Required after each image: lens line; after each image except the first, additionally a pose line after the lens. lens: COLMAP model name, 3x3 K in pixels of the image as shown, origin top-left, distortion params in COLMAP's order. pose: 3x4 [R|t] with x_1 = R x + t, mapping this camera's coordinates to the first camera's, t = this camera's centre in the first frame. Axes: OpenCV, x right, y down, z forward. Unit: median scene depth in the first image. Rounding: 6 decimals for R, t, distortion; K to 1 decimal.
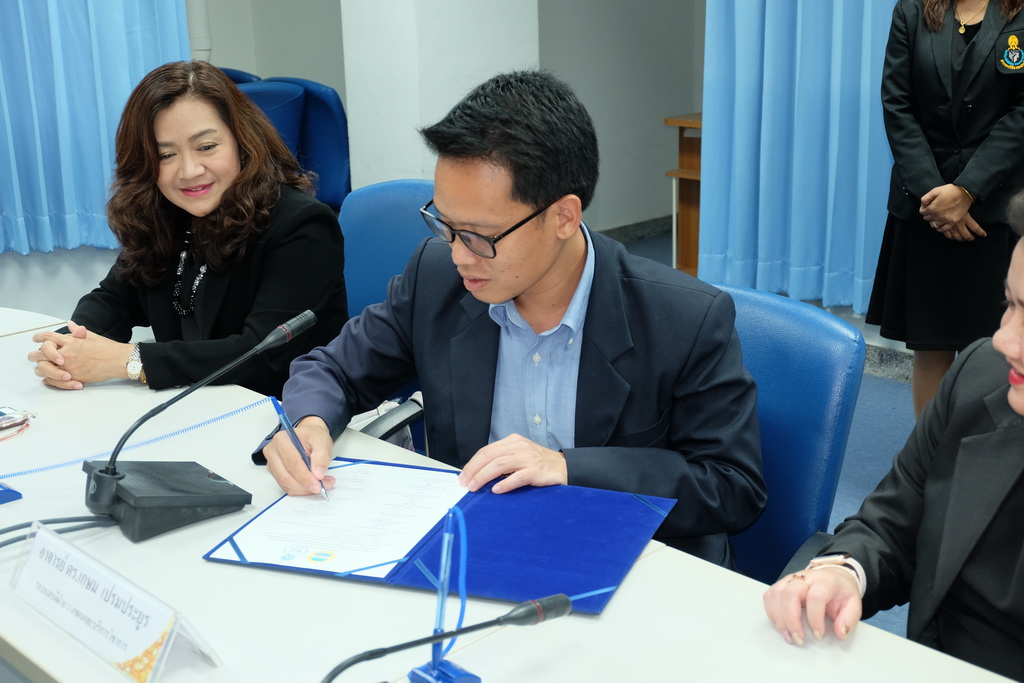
lens RADIAL K [[1330.2, 0, 522.3], [0, 1330.2, 340.3], [0, 0, 1]] dist [-0.004480, 0.000000]
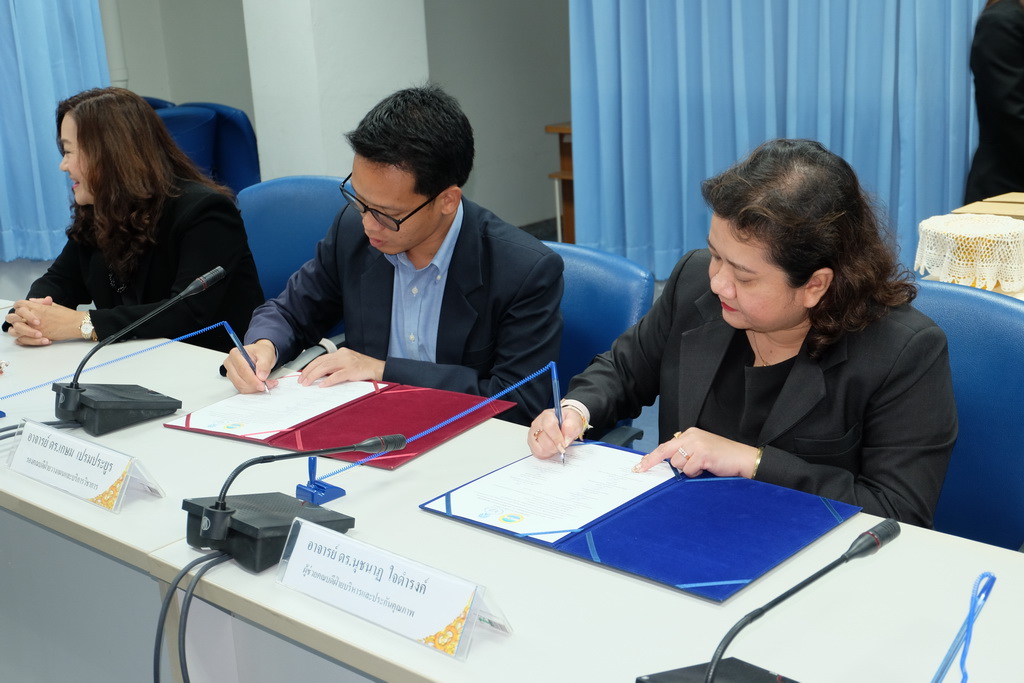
lens RADIAL K [[1330.2, 0, 525.9], [0, 1330.2, 320.4], [0, 0, 1]] dist [-0.004480, 0.000000]
pose [[0.997248, -0.046785, 0.057512, 0.054766], [0.048447, 0.998437, -0.027858, 0.069826], [-0.056118, 0.030568, 0.997956, -0.283699]]
